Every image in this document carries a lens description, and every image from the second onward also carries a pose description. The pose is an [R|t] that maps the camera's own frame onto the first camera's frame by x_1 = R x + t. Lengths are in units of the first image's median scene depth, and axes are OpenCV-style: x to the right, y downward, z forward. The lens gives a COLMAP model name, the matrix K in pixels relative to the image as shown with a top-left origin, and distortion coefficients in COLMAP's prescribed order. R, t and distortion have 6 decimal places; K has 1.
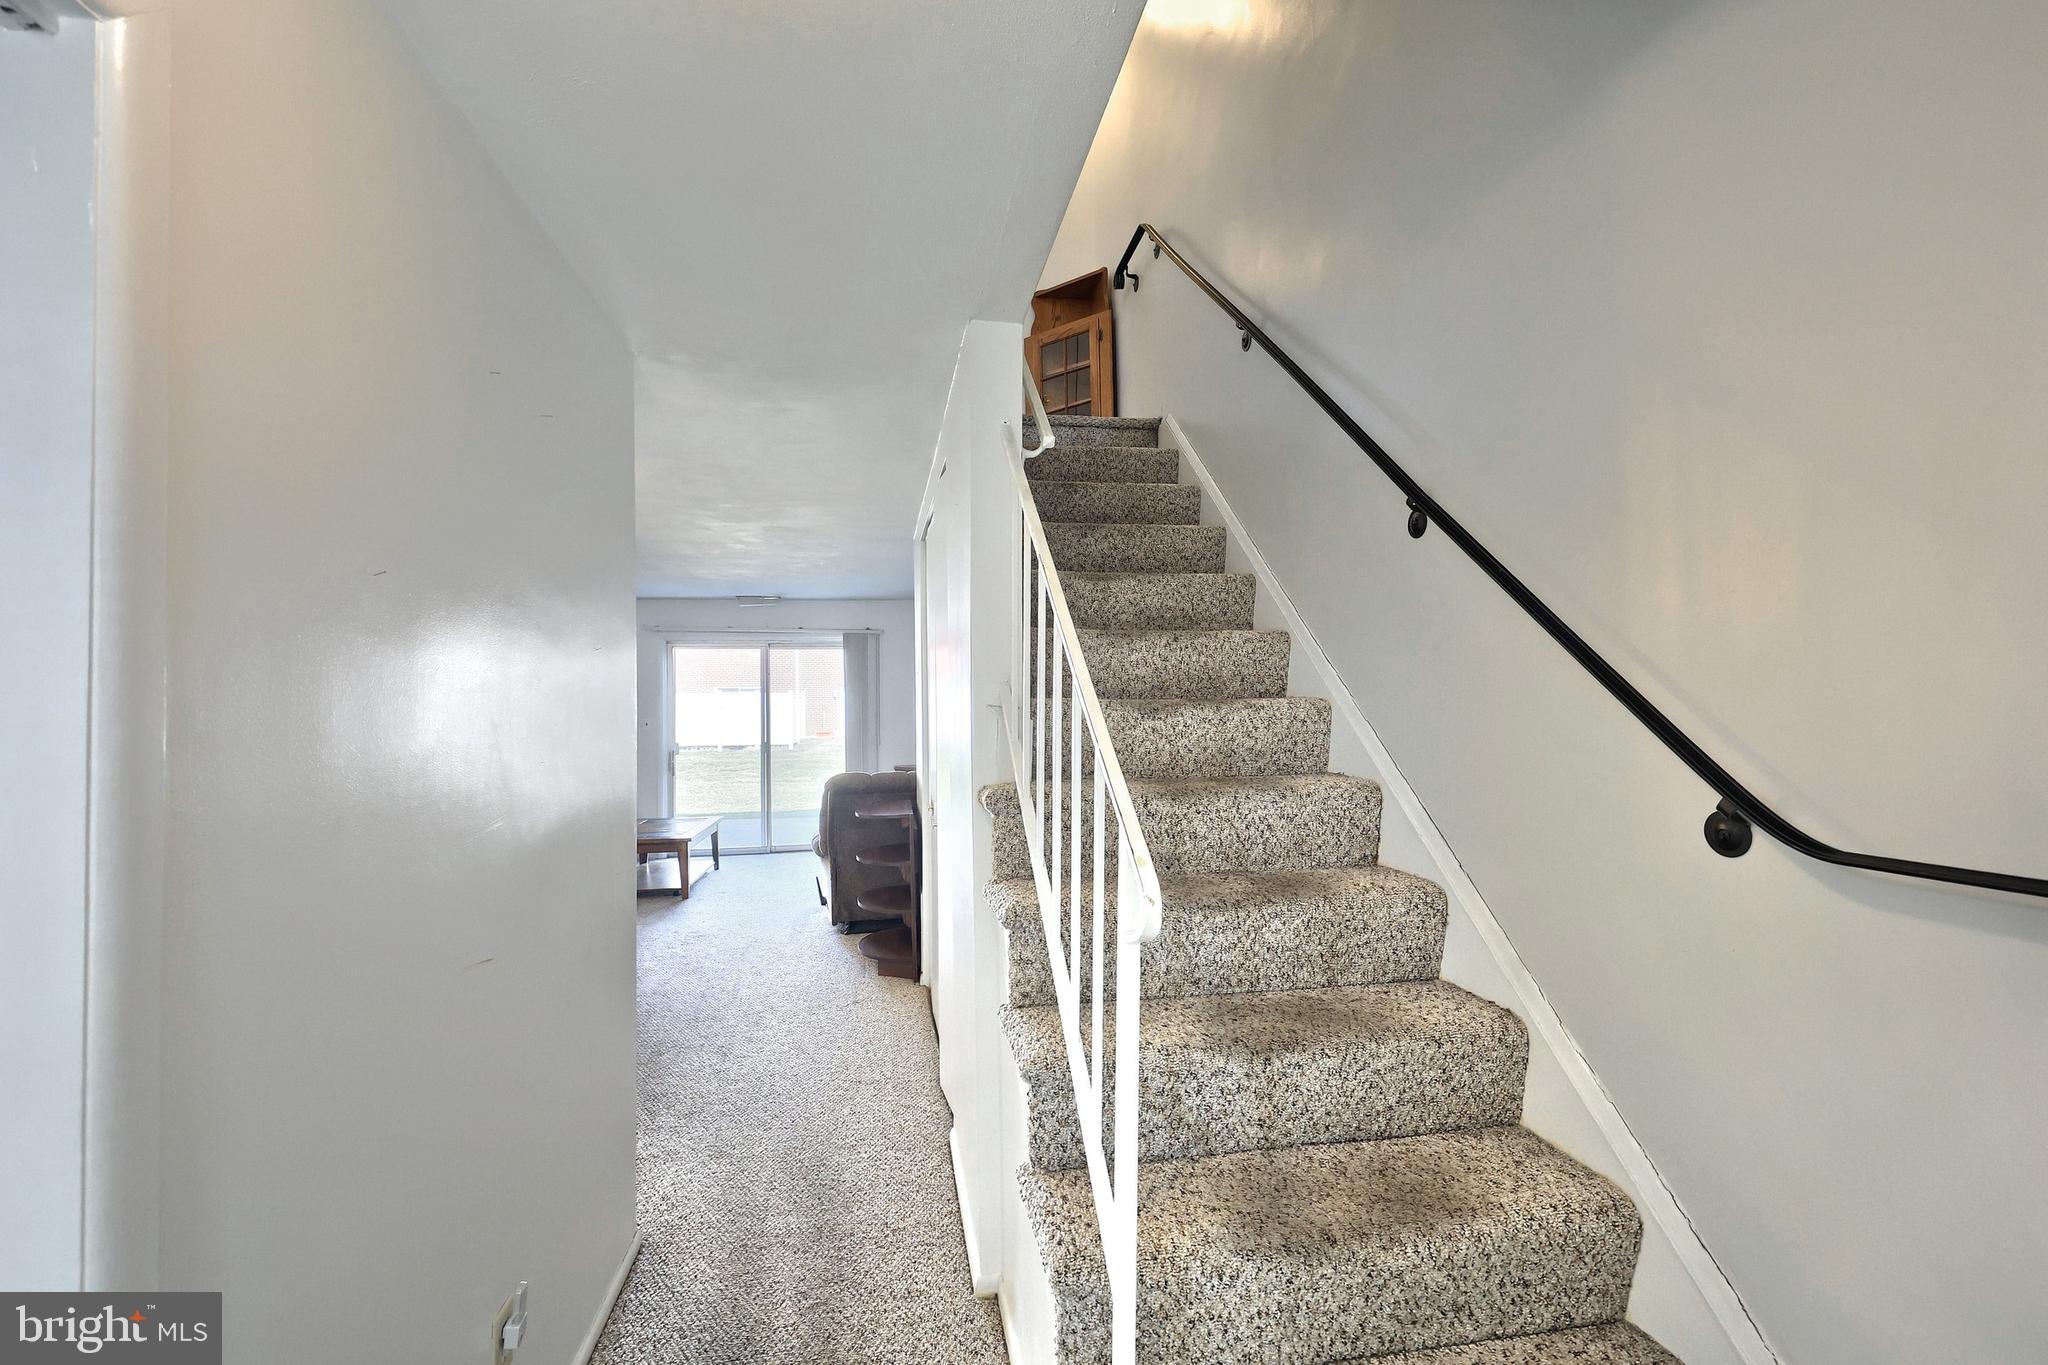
lens RADIAL K [[834.0, 0, 1024.0], [0, 834.0, 682.5], [0, 0, 1]] dist [0.008951, 0.000184]
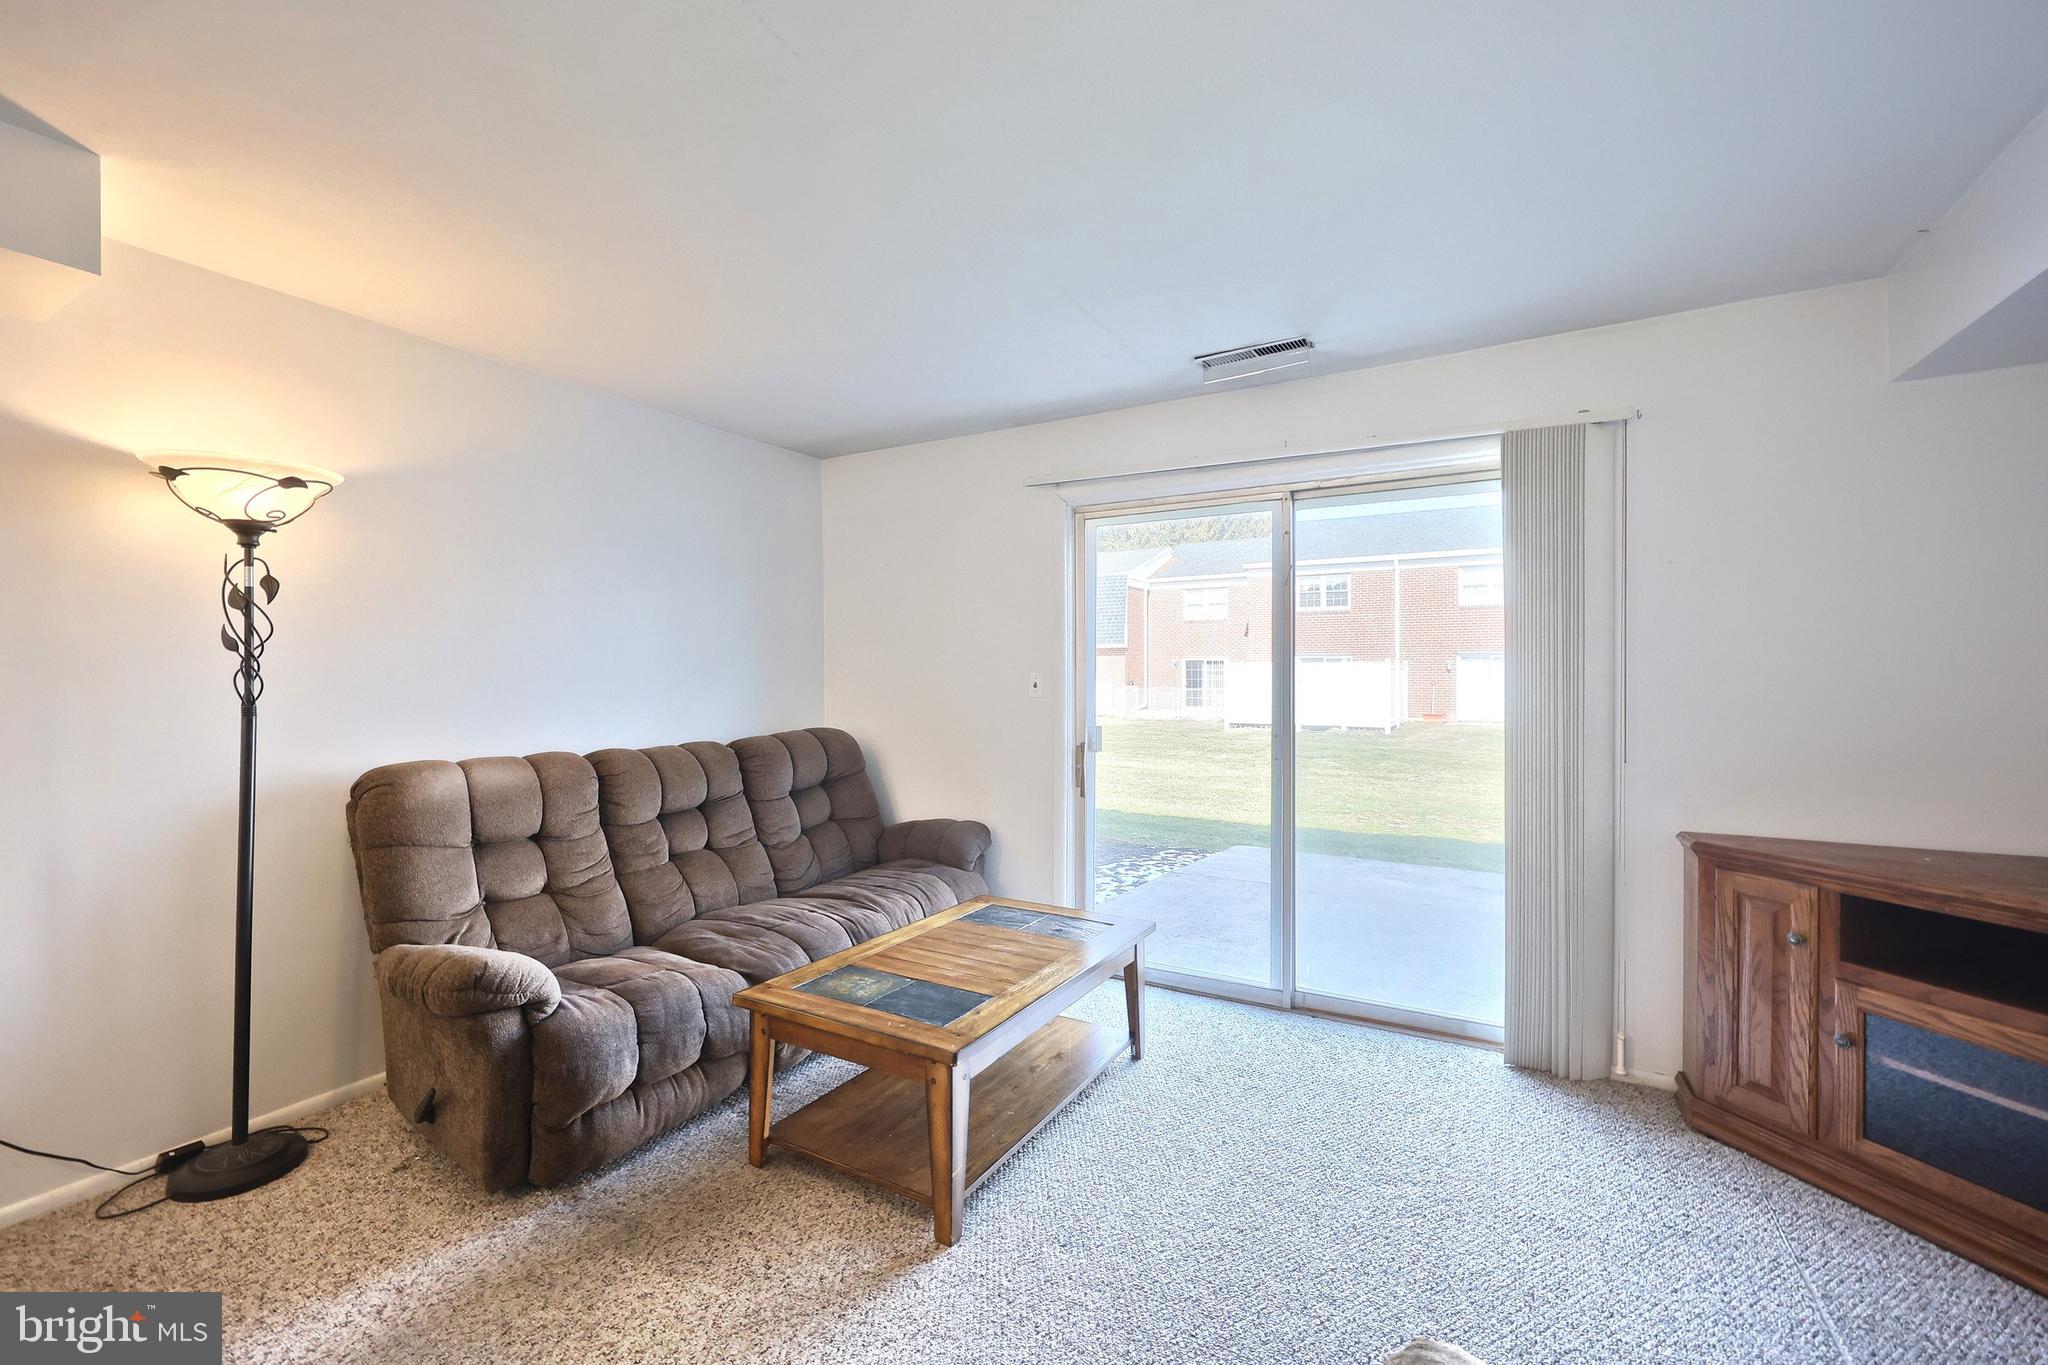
lens RADIAL K [[855.0, 0, 1006.4], [0, 855.0, 676.9], [0, 0, 1]] dist [-0.001424, -0.000088]
pose [[0.770074, 0.022724, -0.637549, -0.147774], [-0.009142, 0.999656, 0.024588, 0.033490], [0.637889, -0.013106, 0.770017, 0.597974]]
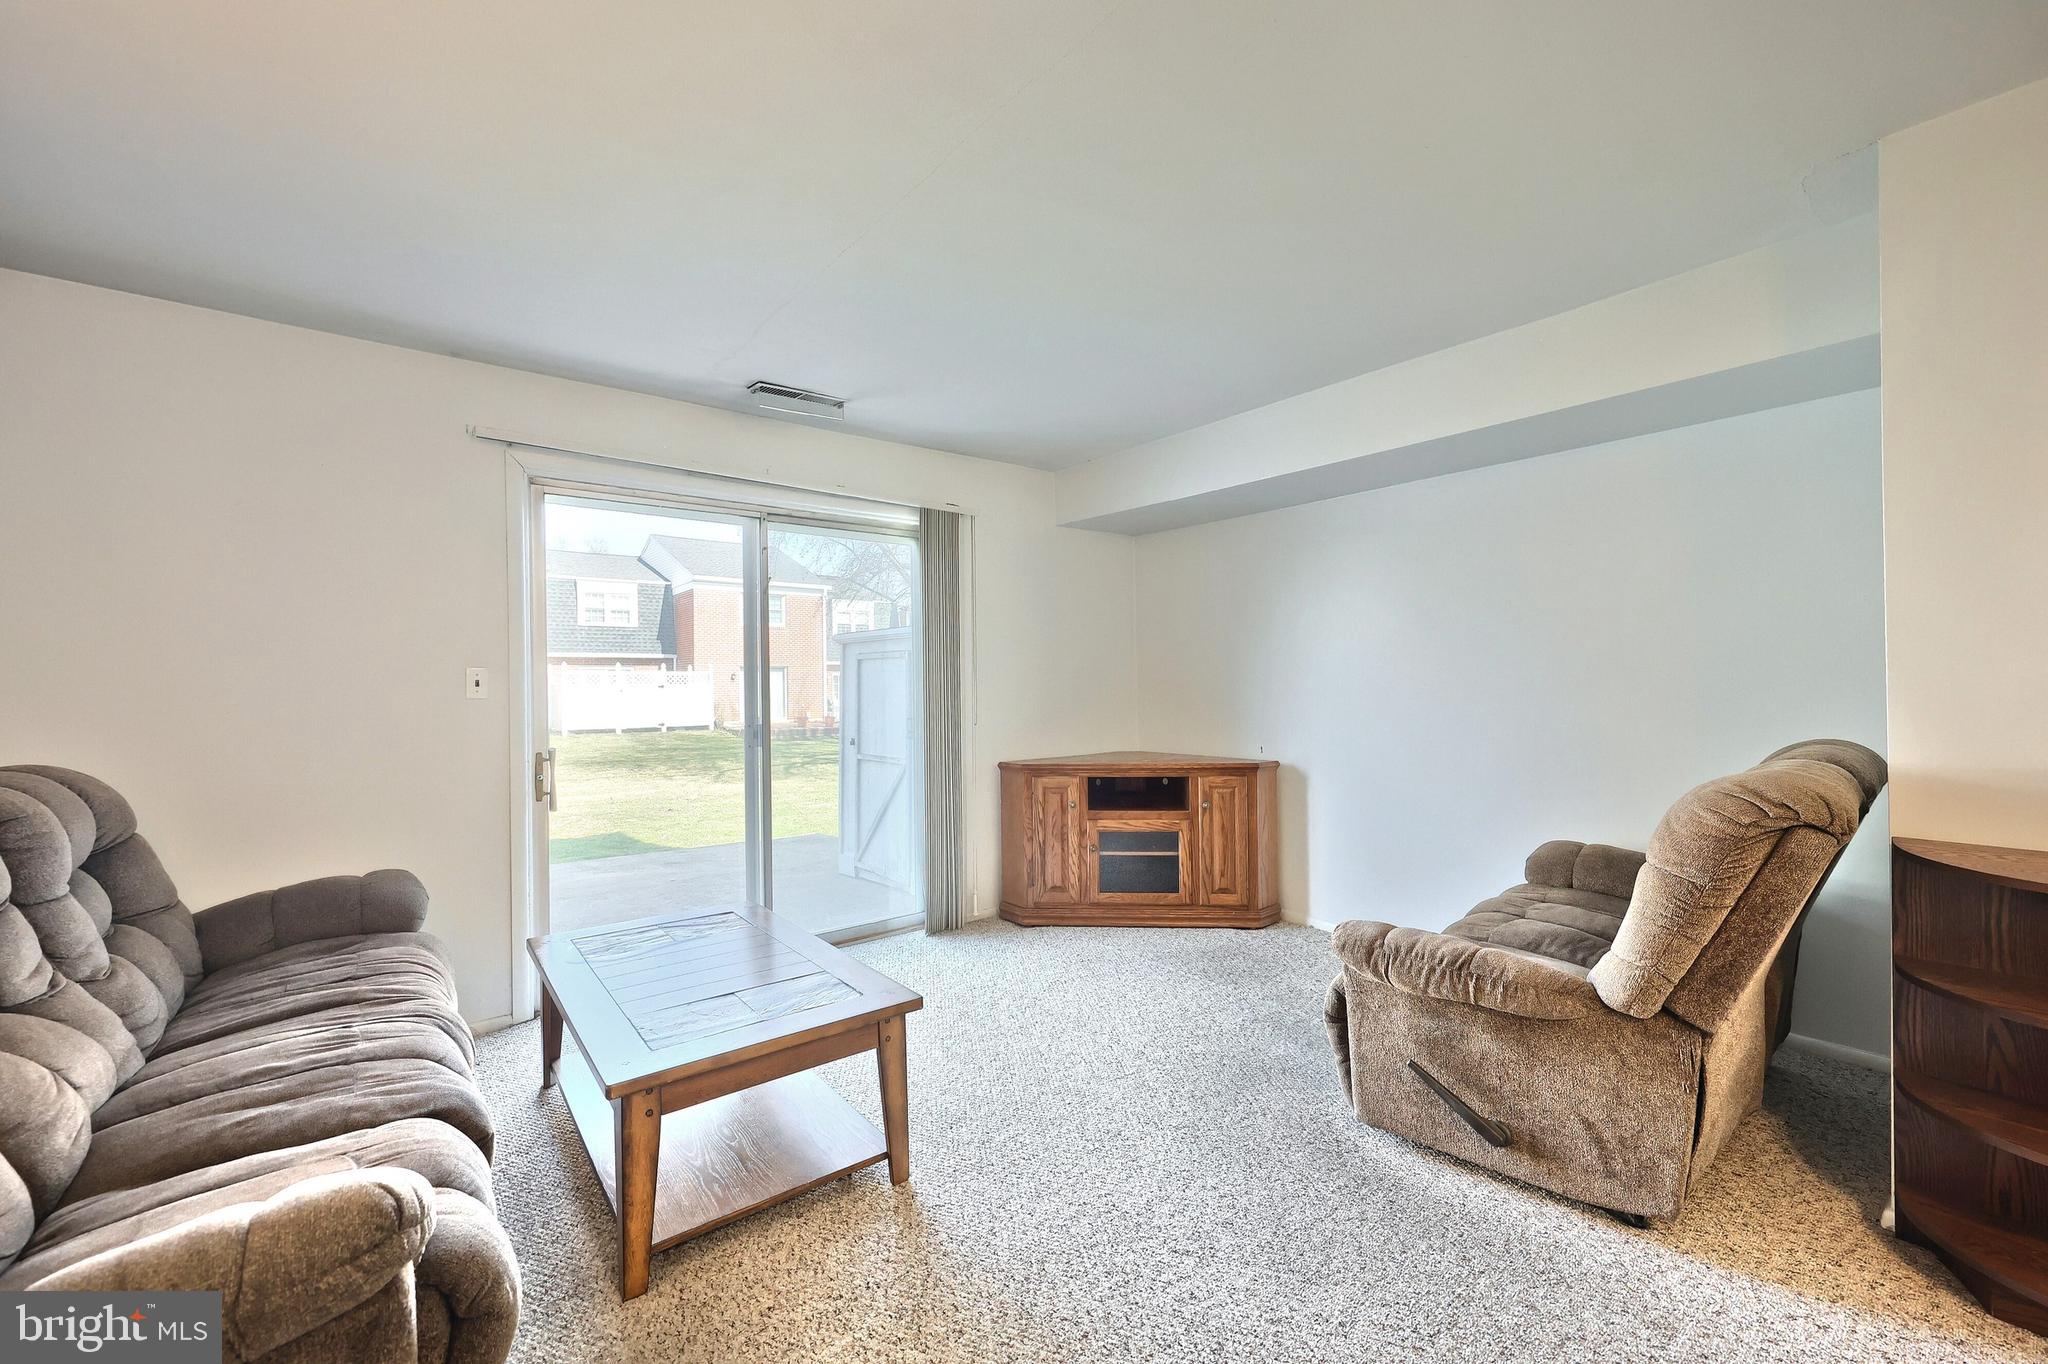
lens RADIAL K [[817.6, 0, 1024.0], [0, 817.6, 682.0], [0, 0, 1]] dist [-0.000536, -0.000118]
pose [[0.875604, 0.014012, 0.482827, -0.402645], [-0.014958, 0.999886, -0.001890, 0.046118], [-0.482798, -0.005567, 0.875714, 0.533403]]
